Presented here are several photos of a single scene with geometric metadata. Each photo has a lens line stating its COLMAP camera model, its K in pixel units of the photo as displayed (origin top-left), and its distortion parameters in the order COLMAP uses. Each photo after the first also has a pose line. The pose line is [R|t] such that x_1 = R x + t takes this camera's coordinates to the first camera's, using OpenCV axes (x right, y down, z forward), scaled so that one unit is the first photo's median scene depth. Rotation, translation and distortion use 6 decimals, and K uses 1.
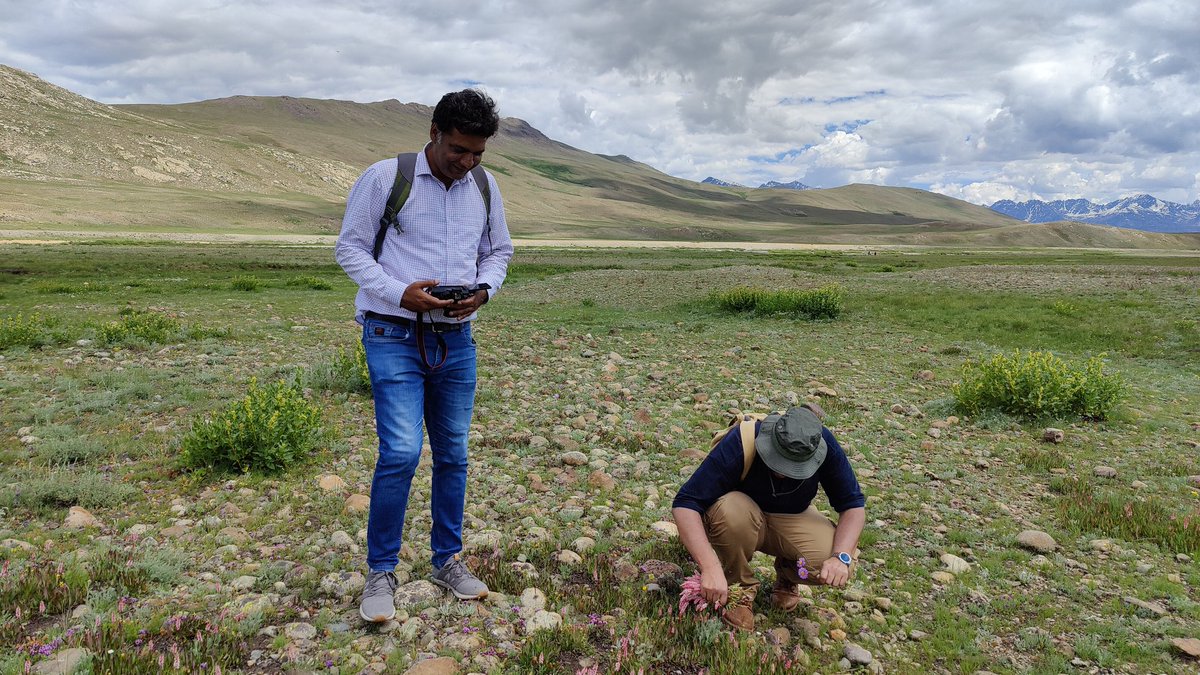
lens RADIAL K [[854.9, 0, 600.0], [0, 854.9, 337.5], [0, 0, 1]] dist [0.032971, -0.031496]
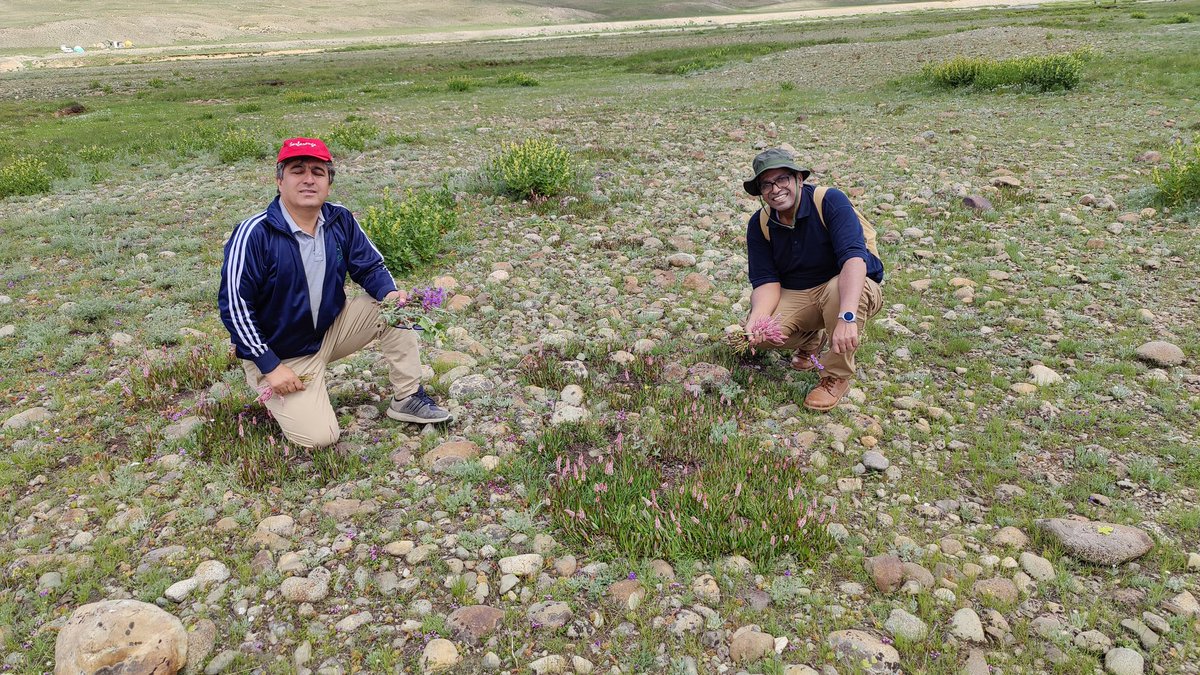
lens RADIAL K [[854.9, 0, 600.0], [0, 854.9, 337.5], [0, 0, 1]] dist [0.032971, -0.031496]
pose [[0.961124, 0.025993, -0.274890, 0.119441], [0.041708, 0.970469, 0.237593, -0.011374], [0.272948, -0.239821, 0.931657, 0.003644]]
